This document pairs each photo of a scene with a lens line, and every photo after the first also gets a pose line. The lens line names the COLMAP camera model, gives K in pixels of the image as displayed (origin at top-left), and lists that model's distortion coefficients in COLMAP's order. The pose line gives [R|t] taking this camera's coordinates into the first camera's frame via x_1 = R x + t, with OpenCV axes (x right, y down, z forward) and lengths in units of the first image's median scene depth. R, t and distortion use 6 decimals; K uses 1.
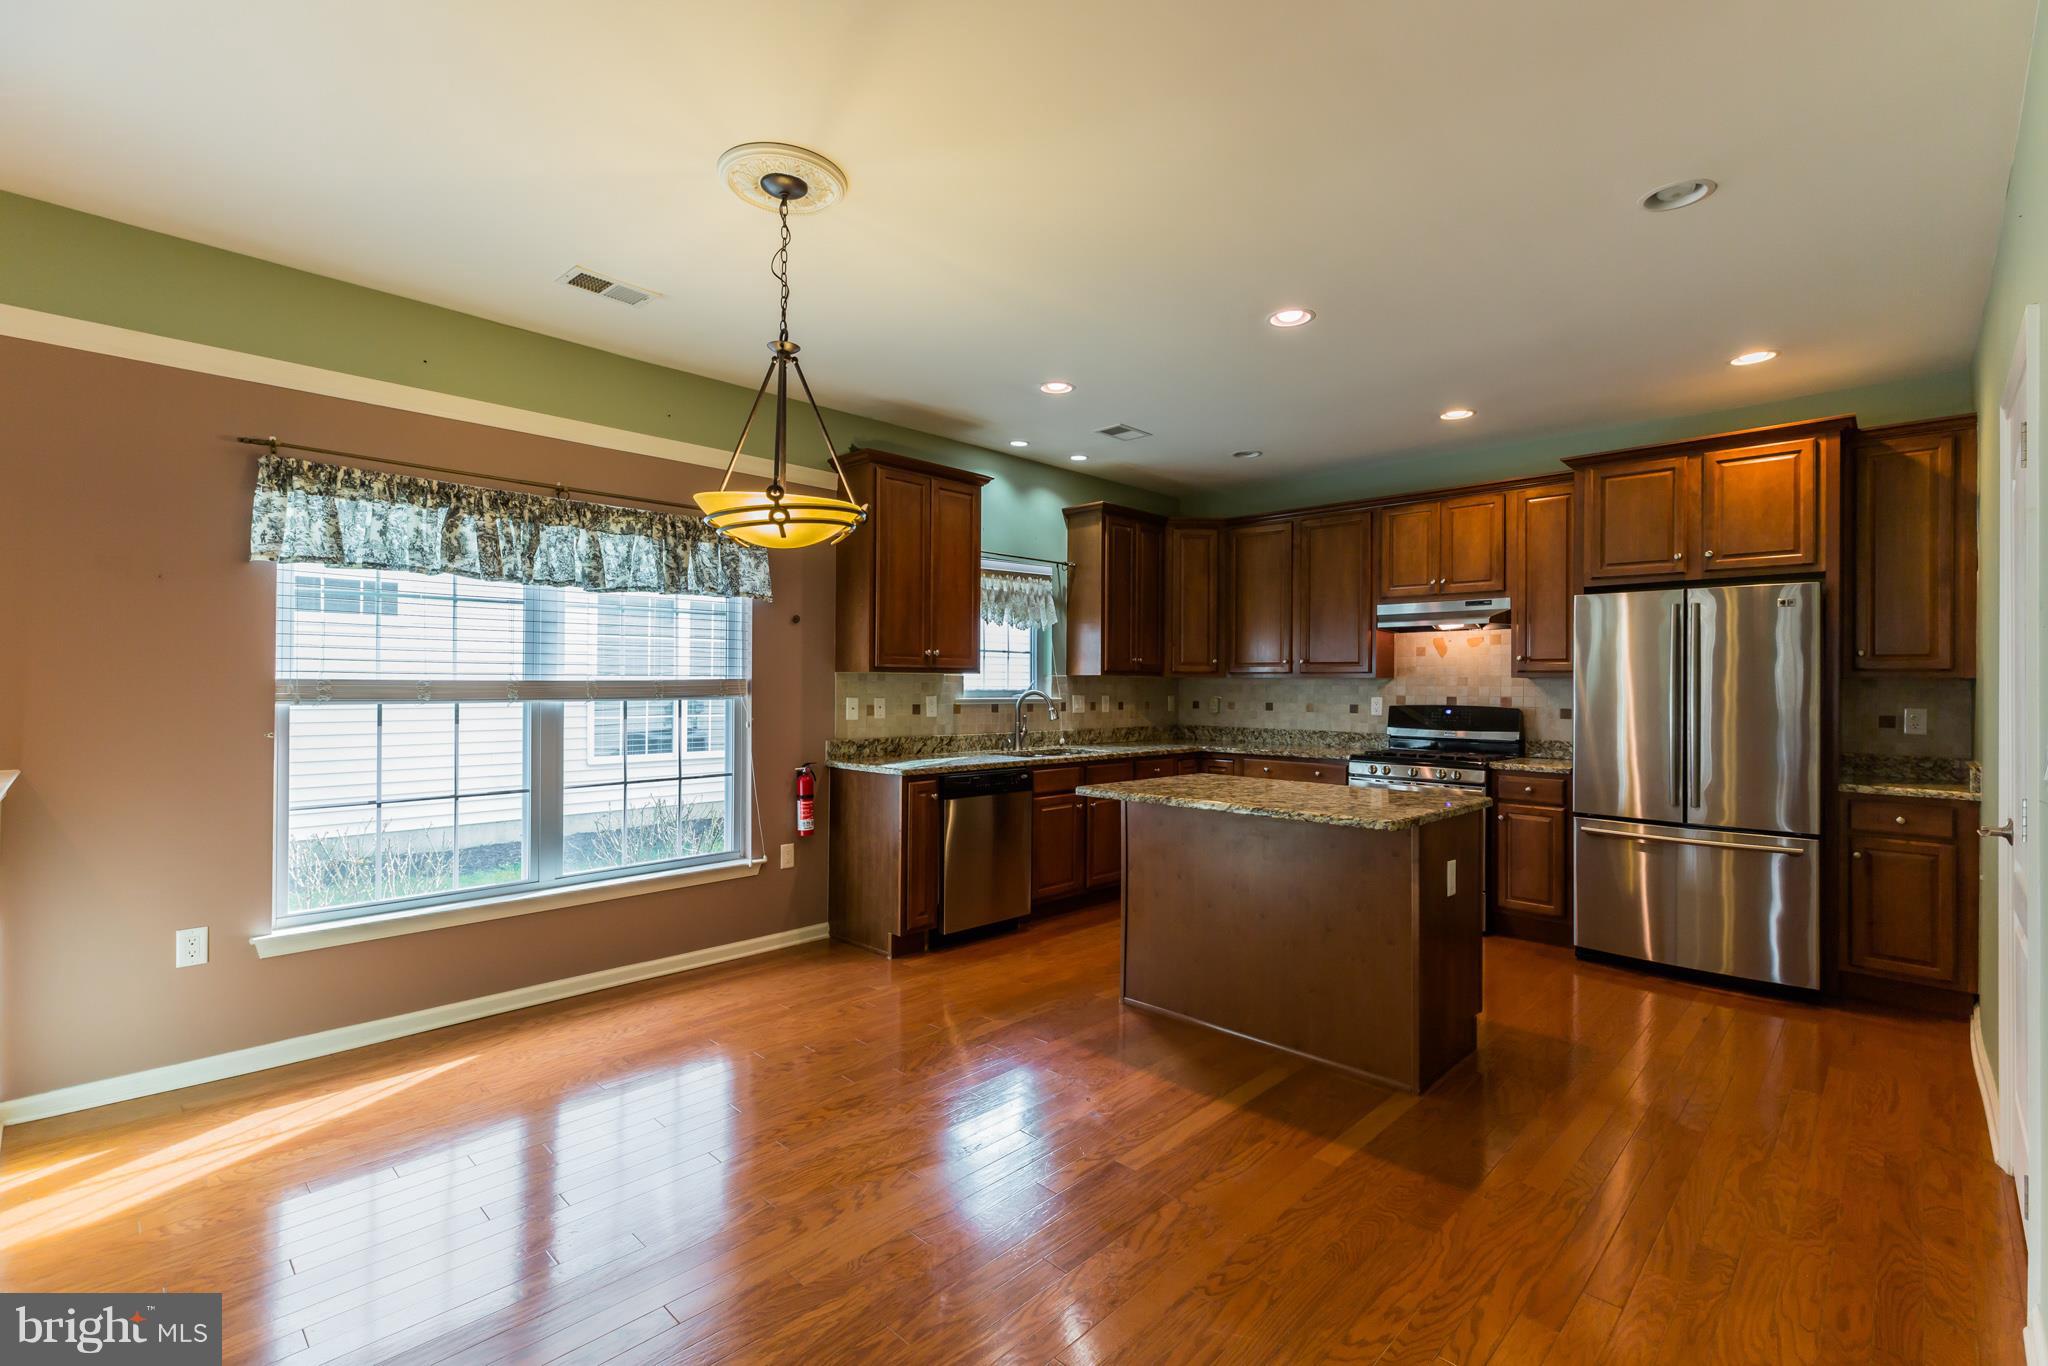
lens RADIAL K [[916.1, 0, 1022.1], [0, 916.1, 681.6], [0, 0, 1]] dist [0.002890, 0.000759]
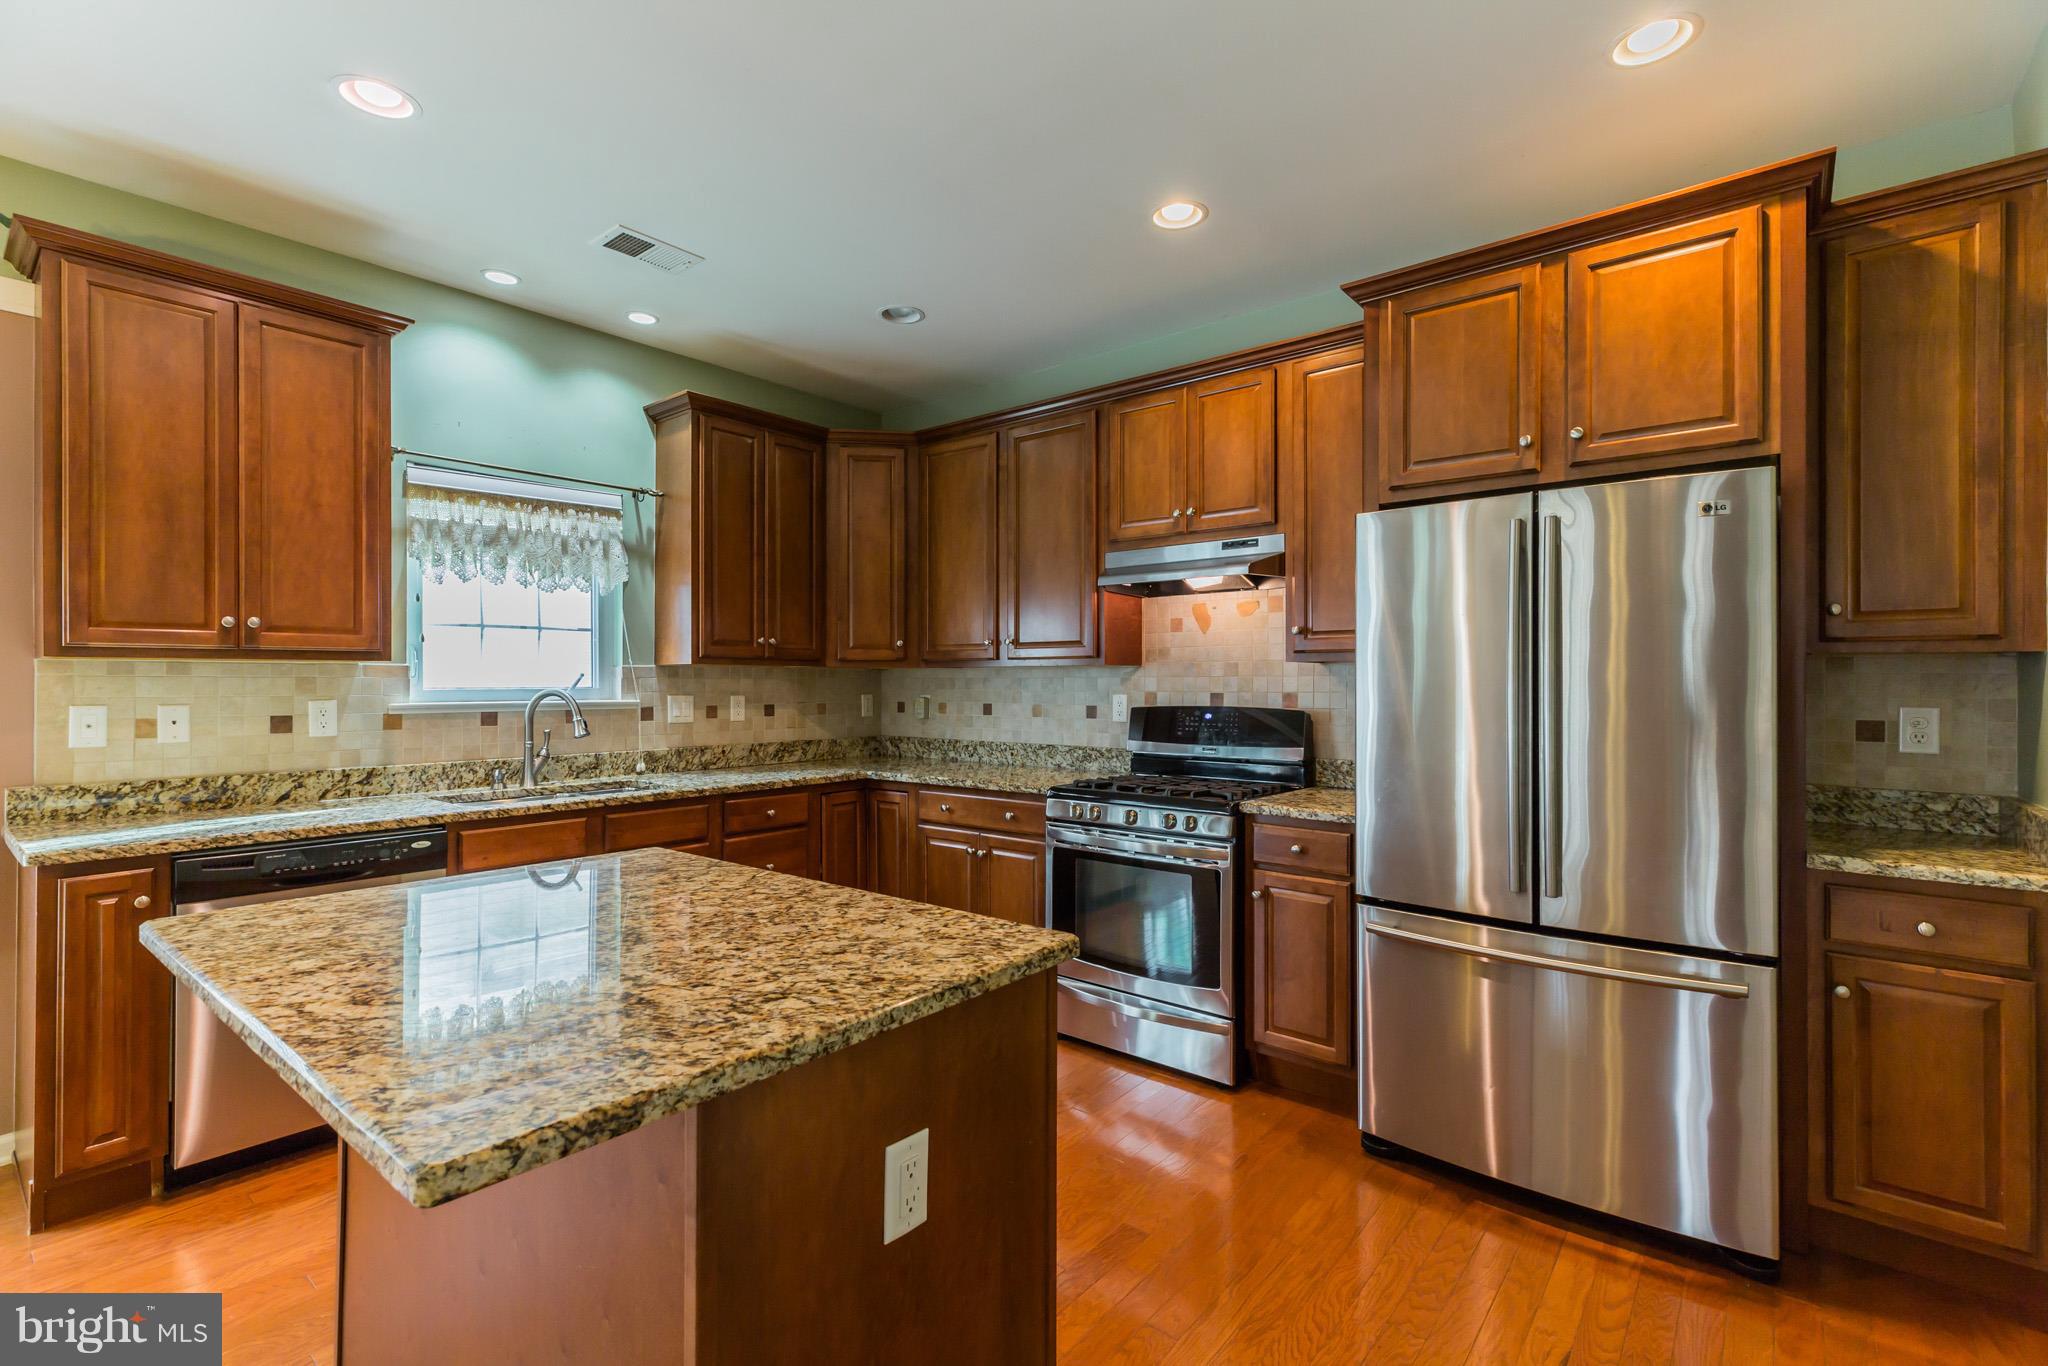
lens RADIAL K [[916.1, 0, 1030.3], [0, 916.1, 684.7], [0, 0, 1]] dist [0.002890, 0.000759]
pose [[0.996372, -0.008632, 0.084665, 0.330953], [0.008040, 0.999941, 0.007329, 0.005548], [-0.084723, -0.006621, 0.996383, 0.423510]]
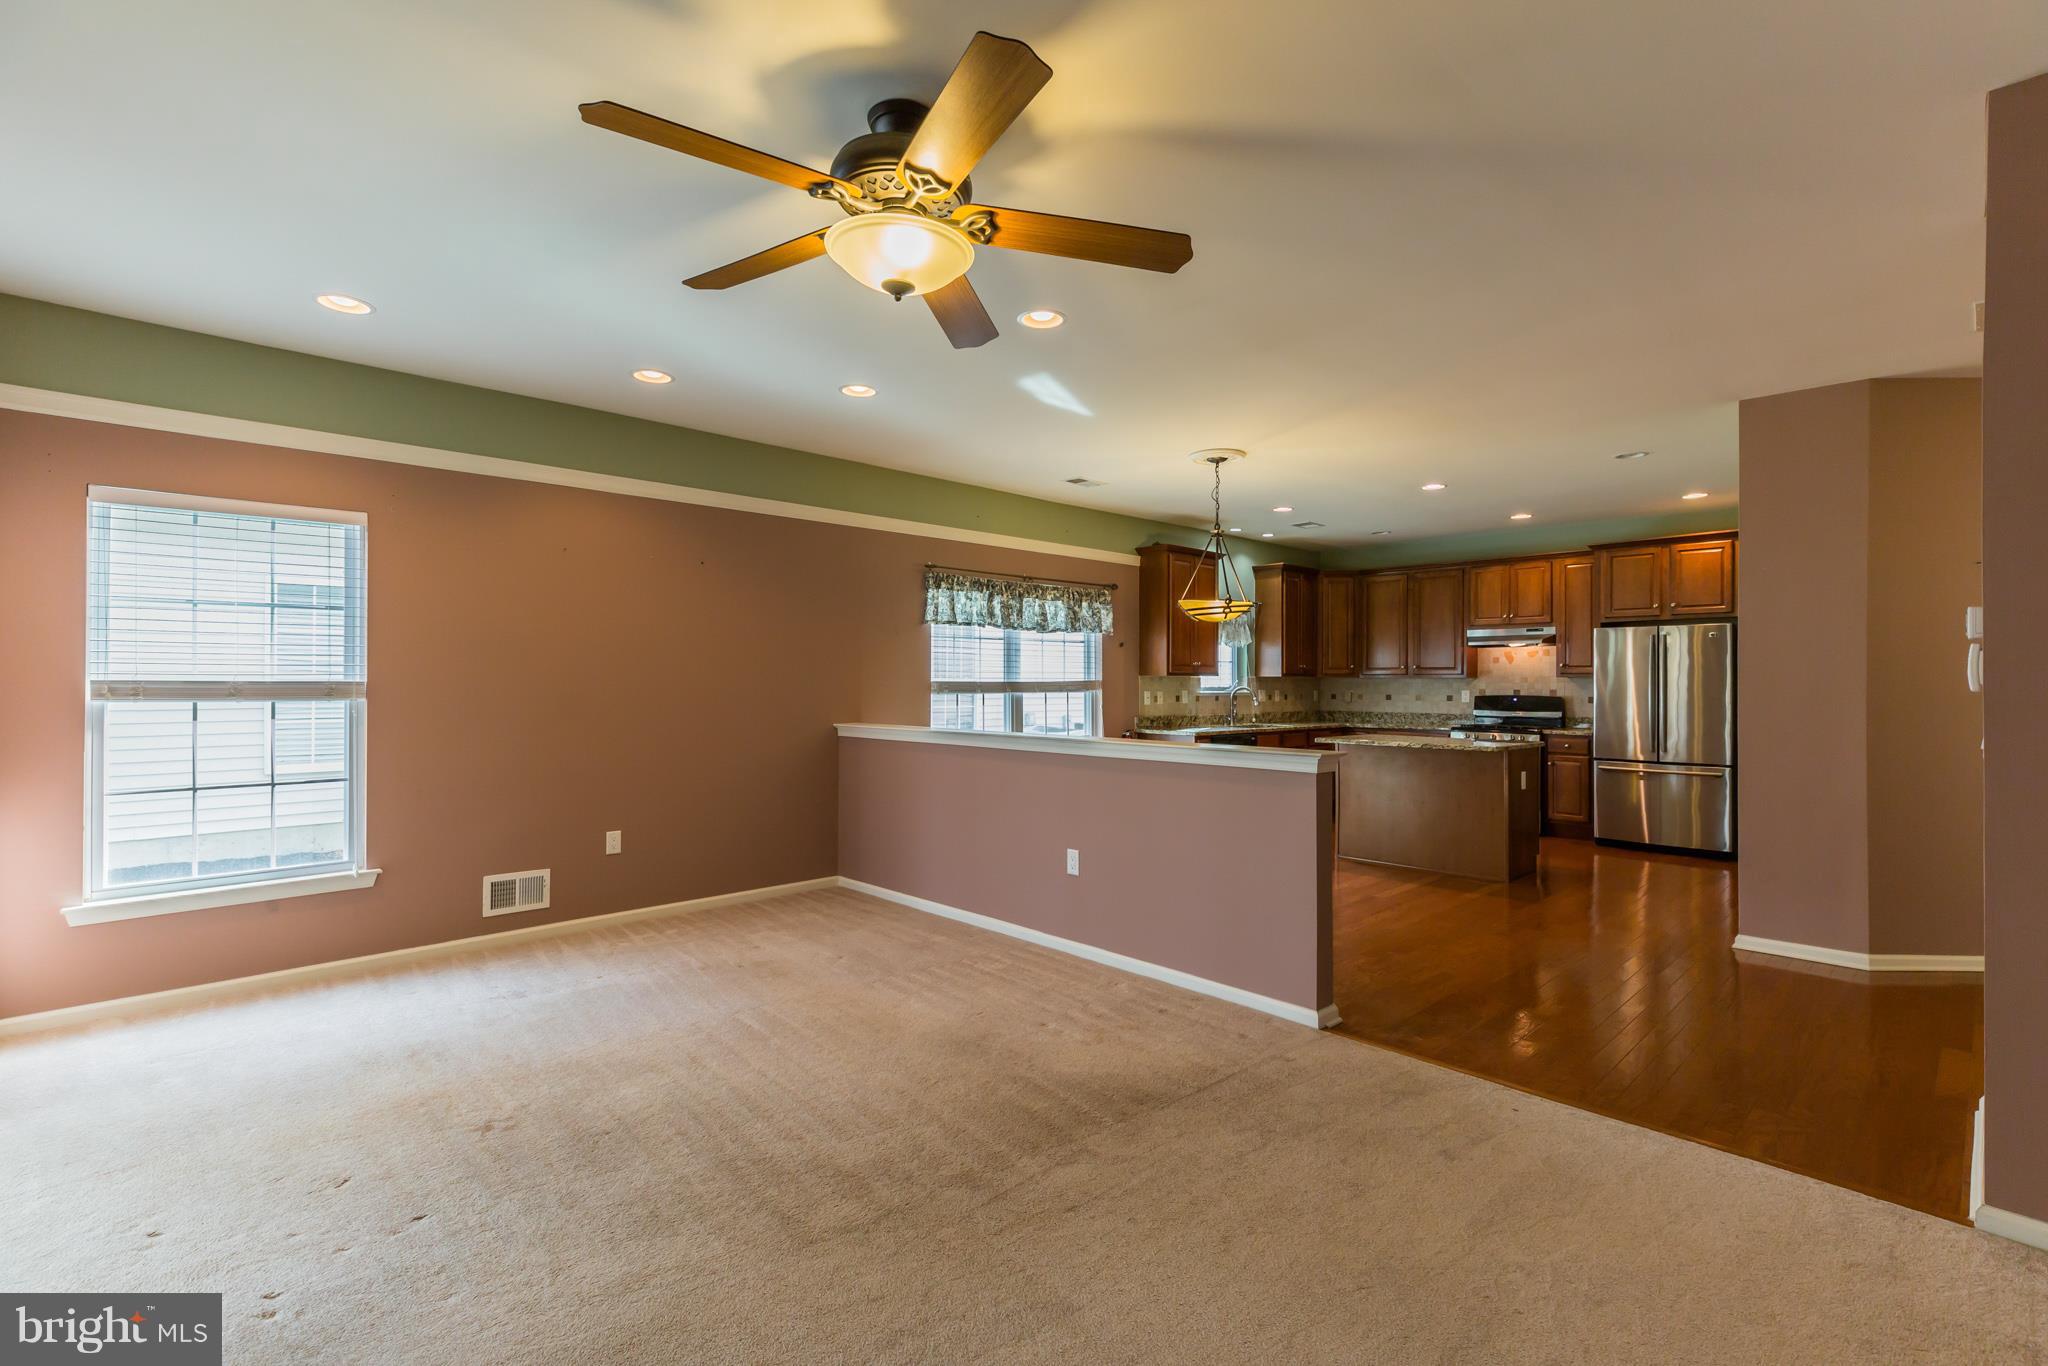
lens RADIAL K [[916.1, 0, 1022.1], [0, 916.1, 679.2], [0, 0, 1]] dist [0.002890, 0.000759]
pose [[0.999119, -0.004072, -0.041761, -0.349968], [0.004023, 0.999991, -0.001239, -0.002928], [0.041766, 0.001070, 0.999127, -0.675271]]
